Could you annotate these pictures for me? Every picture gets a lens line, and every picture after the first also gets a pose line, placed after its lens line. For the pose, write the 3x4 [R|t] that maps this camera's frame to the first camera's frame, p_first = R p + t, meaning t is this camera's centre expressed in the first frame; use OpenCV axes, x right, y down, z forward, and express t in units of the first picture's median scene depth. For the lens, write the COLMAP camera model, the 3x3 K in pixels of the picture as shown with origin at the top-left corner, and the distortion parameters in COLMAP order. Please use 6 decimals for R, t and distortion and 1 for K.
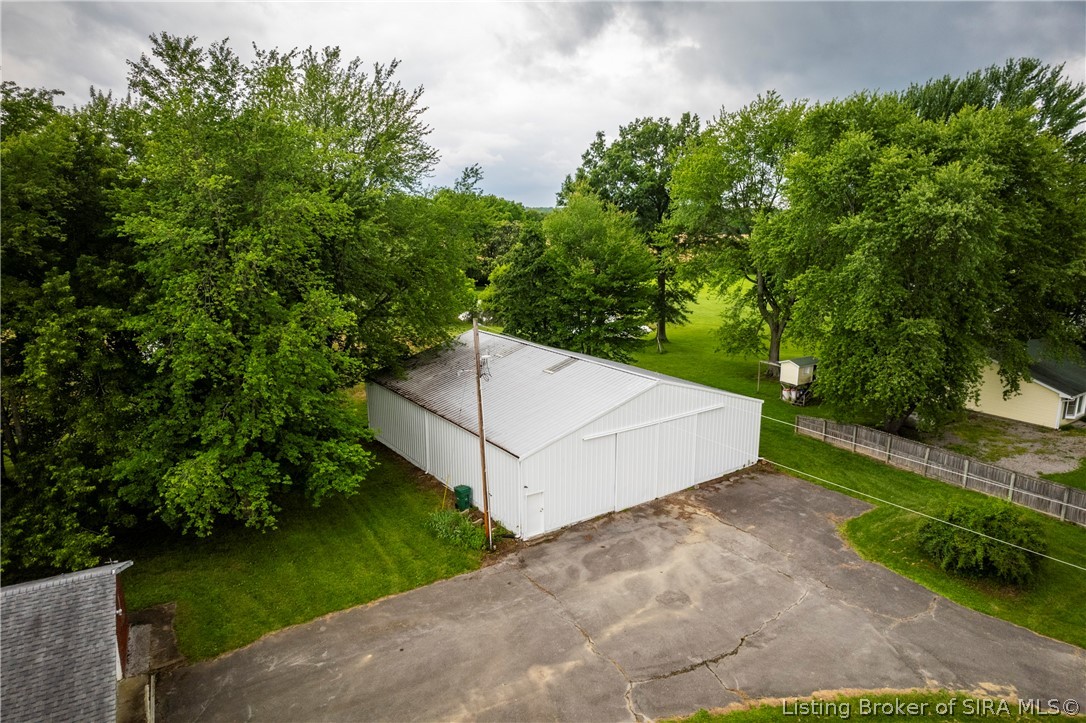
lens RADIAL K [[691.7, 0, 547.3], [0, 691.7, 366.0], [0, 0, 1]] dist [-0.078392, 0.066398]
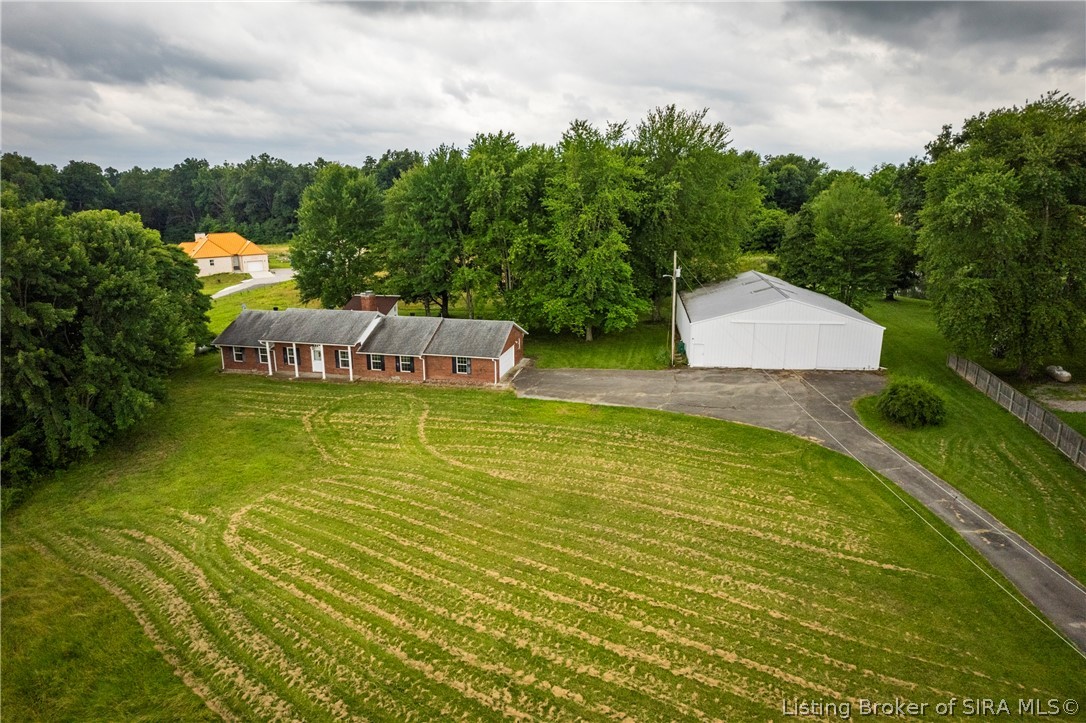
lens RADIAL K [[691.7, 0, 547.3], [0, 691.7, 366.0], [0, 0, 1]] dist [-0.078392, 0.066398]
pose [[0.747530, 0.172695, -0.641386, 0.932337], [-0.142649, 0.984819, 0.098909, 0.115196], [0.648730, 0.017556, 0.760816, -0.773637]]
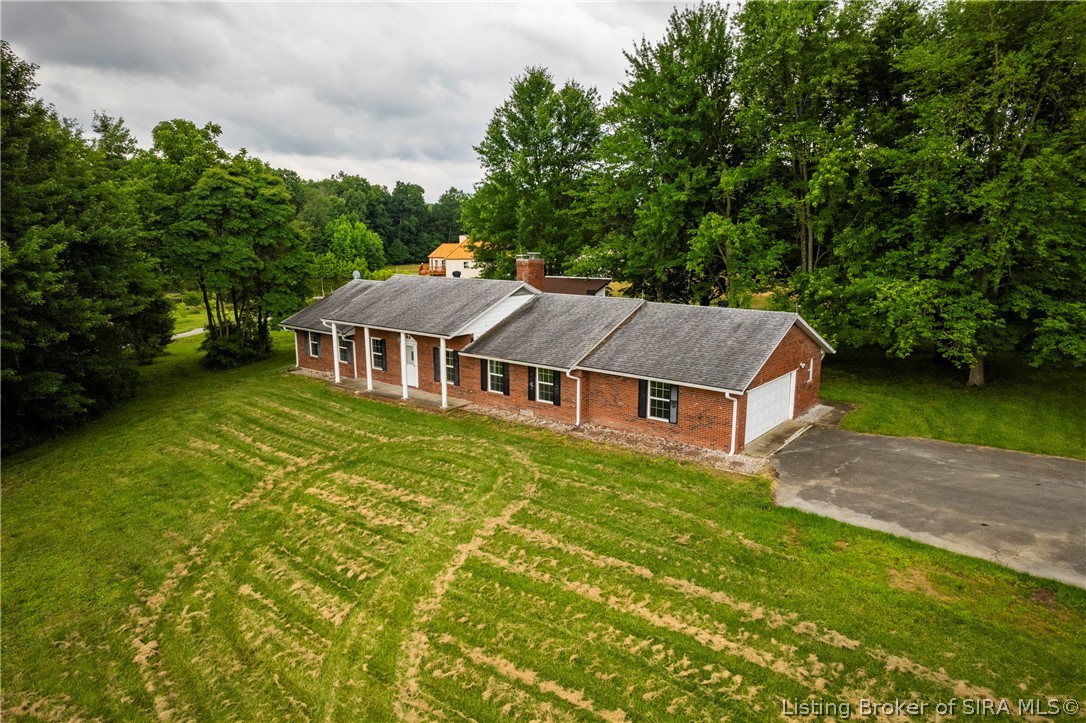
lens RADIAL K [[691.7, 0, 547.3], [0, 691.7, 366.0], [0, 0, 1]] dist [-0.078392, 0.066398]
pose [[0.375150, 0.180569, -0.909207, 0.230919], [-0.198952, 0.973671, 0.111281, 0.228223], [0.905362, 0.139141, 0.401197, 0.057921]]
